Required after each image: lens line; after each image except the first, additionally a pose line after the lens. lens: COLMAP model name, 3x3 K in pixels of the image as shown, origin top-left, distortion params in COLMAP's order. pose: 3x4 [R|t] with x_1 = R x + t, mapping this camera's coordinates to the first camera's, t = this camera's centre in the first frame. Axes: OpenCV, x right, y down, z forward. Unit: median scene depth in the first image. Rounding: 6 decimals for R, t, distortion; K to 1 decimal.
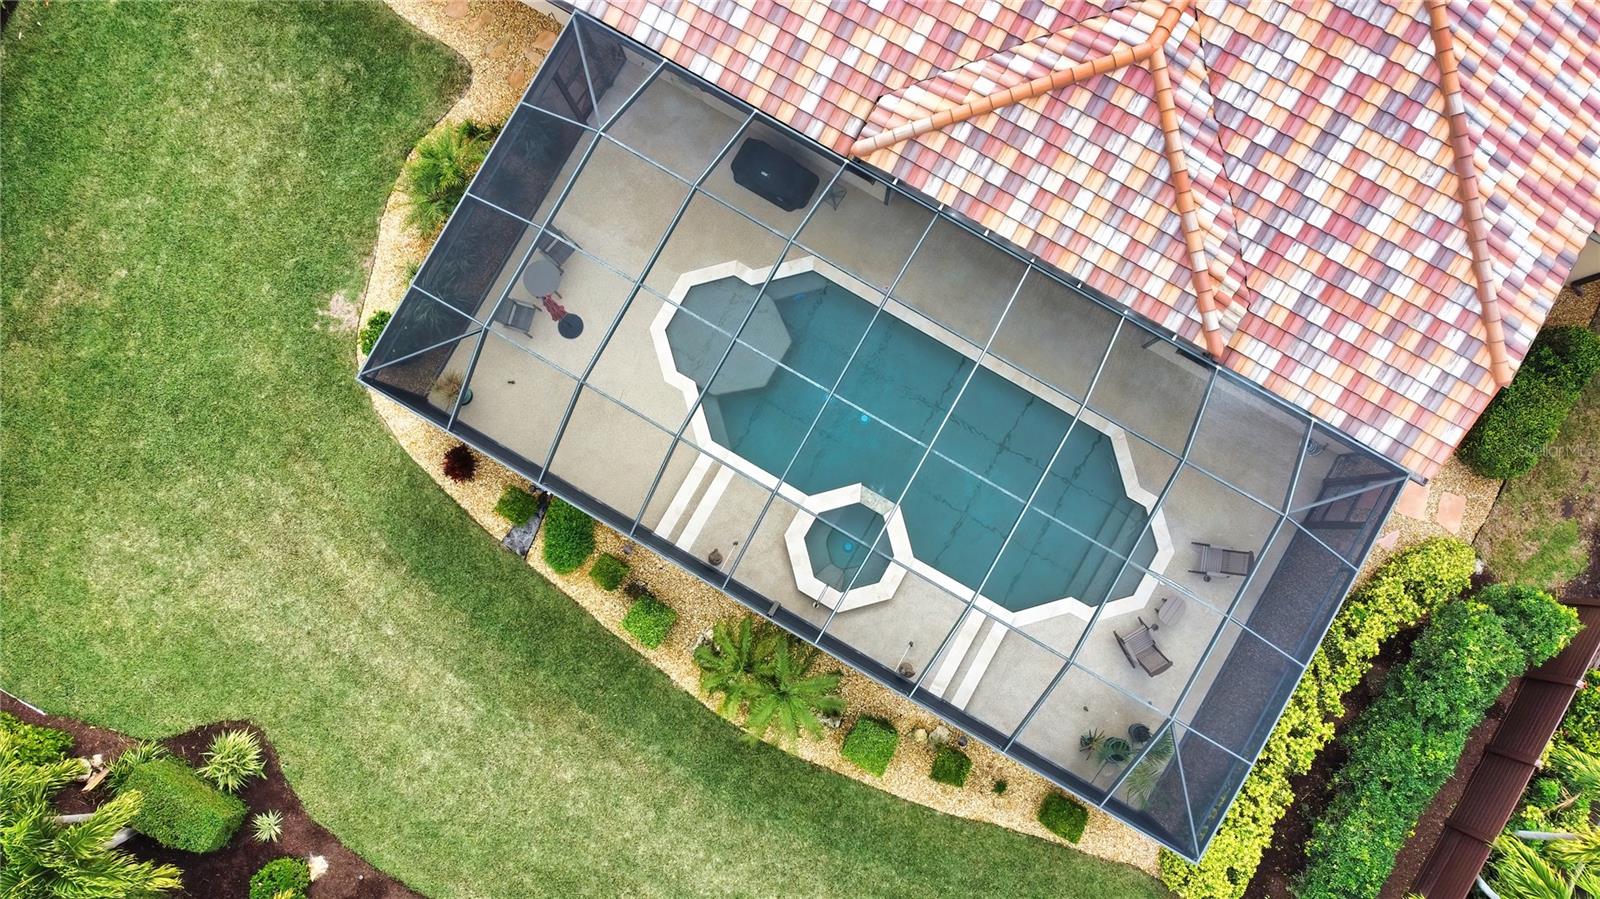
lens RADIAL K [[1219.1, 0, 800.0], [0, 1219.1, 449.5], [0, 0, 1]] dist [0.003014, -0.006286]
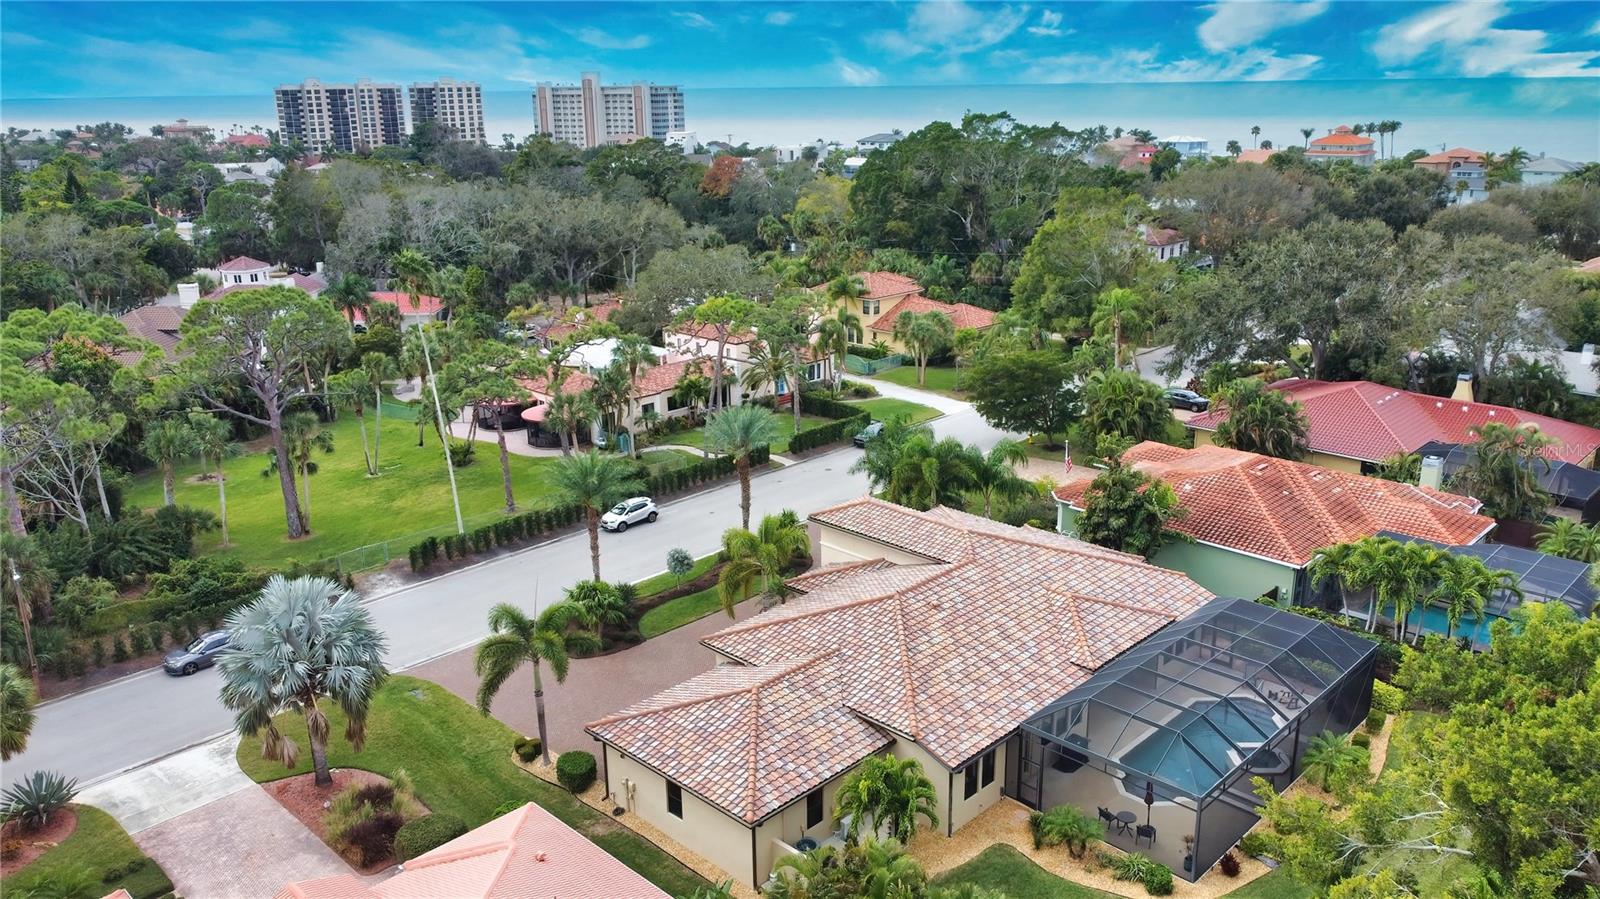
lens RADIAL K [[1212.1, 0, 795.0], [0, 1212.1, 454.1], [0, 0, 1]] dist [0.031749, -0.065091]
pose [[0.252969, -0.260608, 0.931714, -2.279918], [0.965933, 0.122379, -0.228029, -0.322278], [-0.054596, 0.957657, 0.282688, -0.070669]]
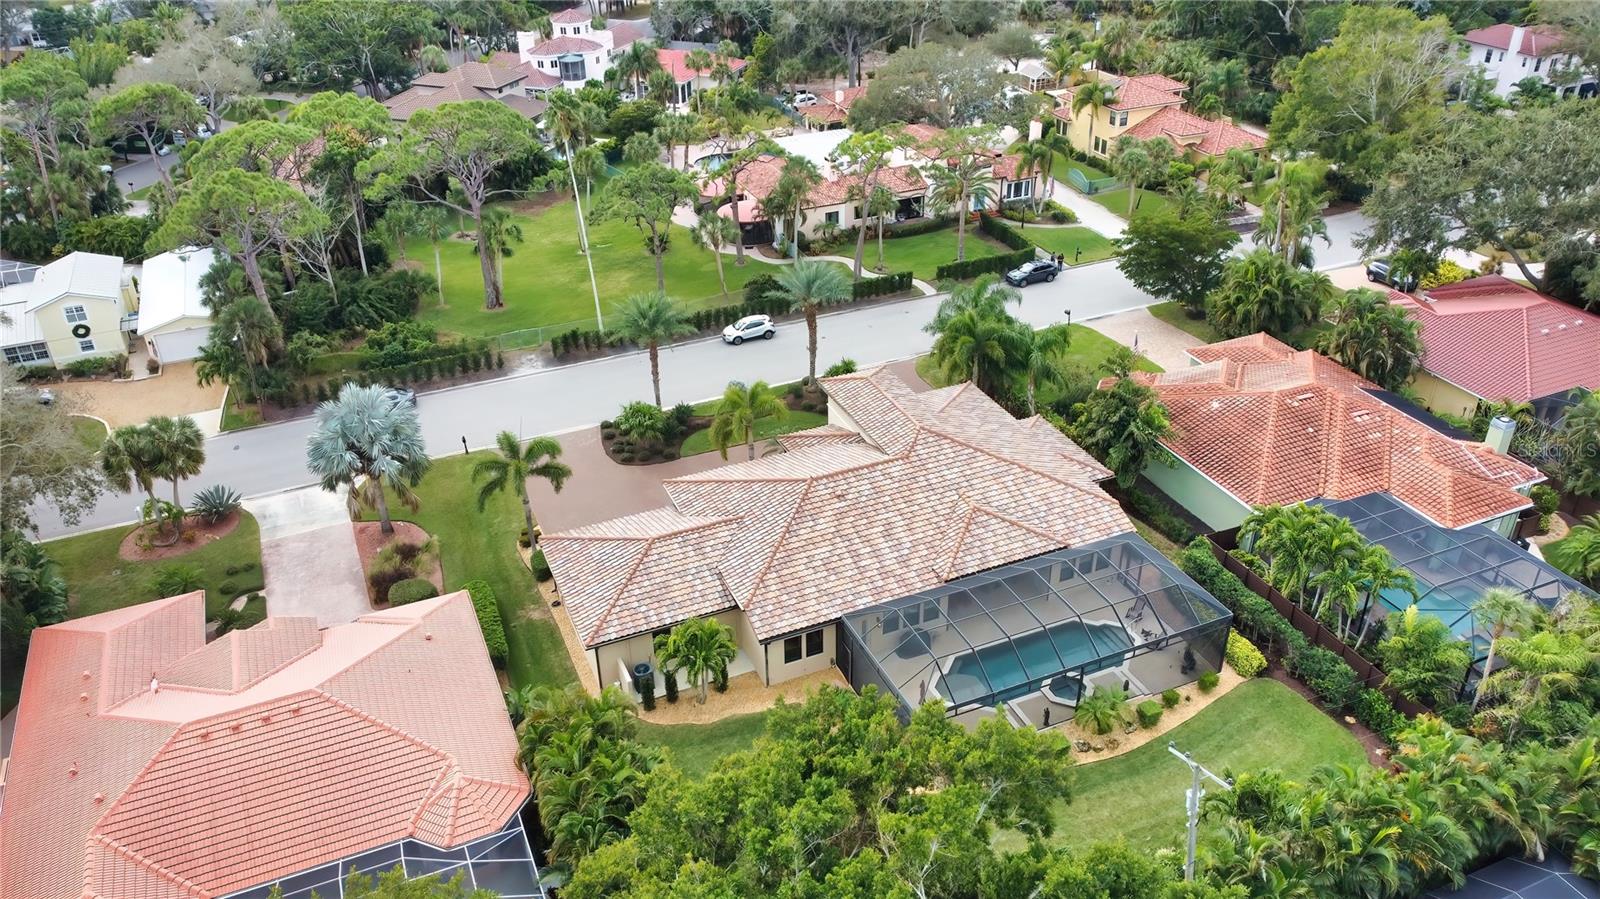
lens RADIAL K [[1212.1, 0, 795.0], [0, 1212.1, 454.1], [0, 0, 1]] dist [0.031749, -0.065091]
pose [[0.599224, -0.395039, 0.696330, -2.000106], [0.798979, 0.350091, -0.488946, 0.747183], [-0.050626, 0.849341, 0.525411, -0.697144]]
